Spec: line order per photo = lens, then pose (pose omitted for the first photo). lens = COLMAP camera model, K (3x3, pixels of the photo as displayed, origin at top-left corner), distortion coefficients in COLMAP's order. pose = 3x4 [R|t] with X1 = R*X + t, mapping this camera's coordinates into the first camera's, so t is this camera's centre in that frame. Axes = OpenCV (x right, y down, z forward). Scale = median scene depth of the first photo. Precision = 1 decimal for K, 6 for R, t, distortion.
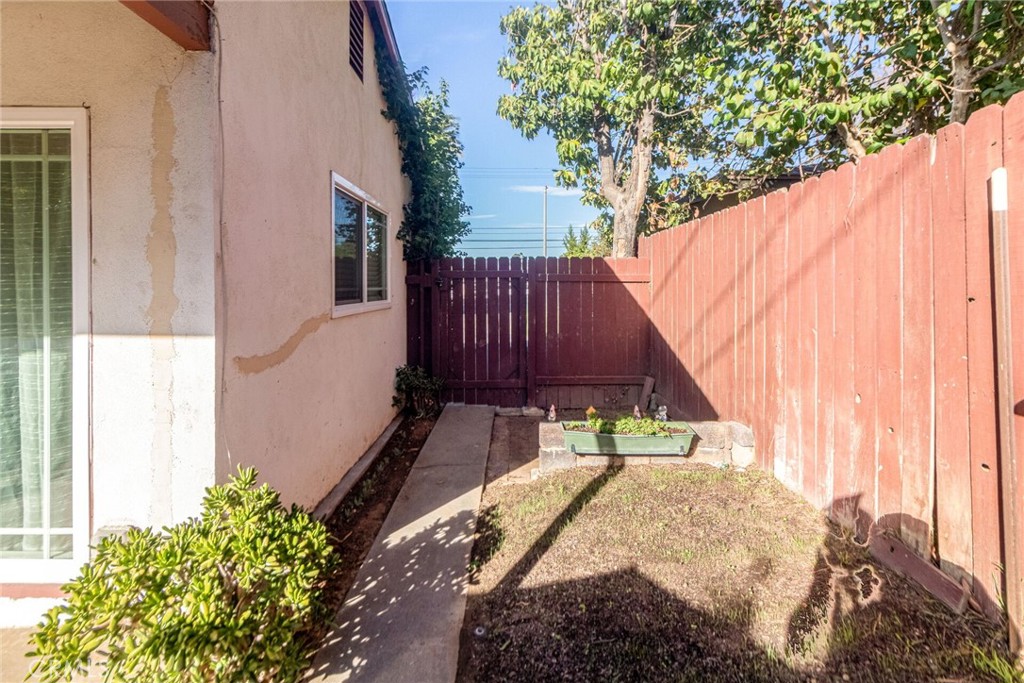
lens RADIAL K [[480.9, 0, 511.9], [0, 480.9, 294.2], [0, 0, 1]] dist [-0.018793, -0.000326]
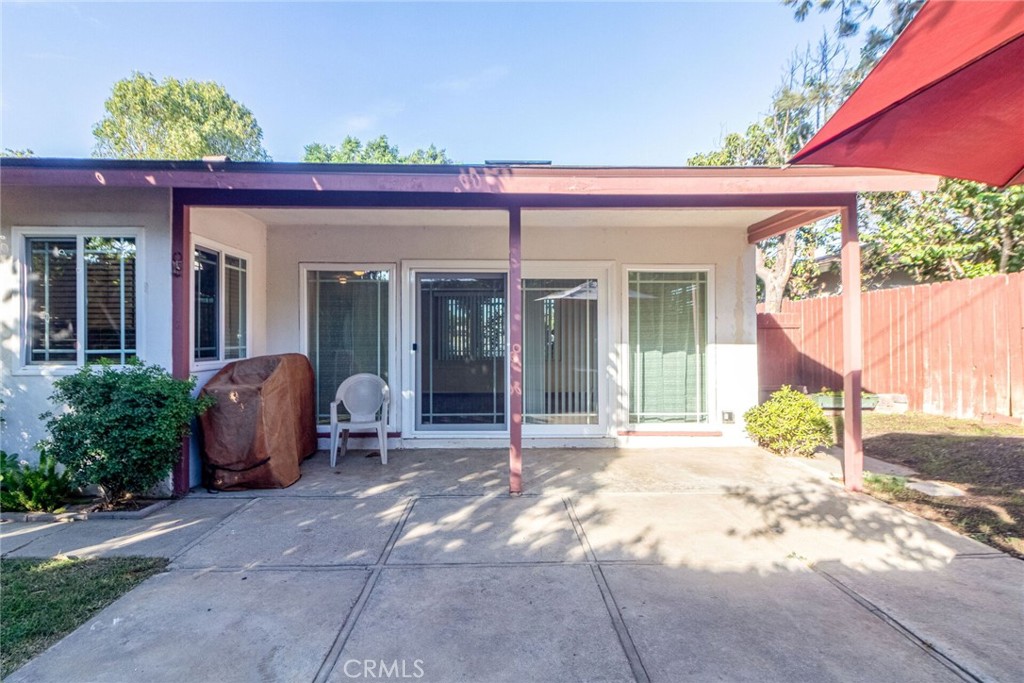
lens RADIAL K [[471.5, 0, 512.0], [0, 471.5, 341.5], [0, 0, 1]] dist [-0.010092, -0.000282]
pose [[0.999974, -0.005385, 0.004850, -1.459569], [0.005434, 0.999933, -0.010207, 0.065229], [-0.004794, 0.010233, 0.999936, -1.248955]]
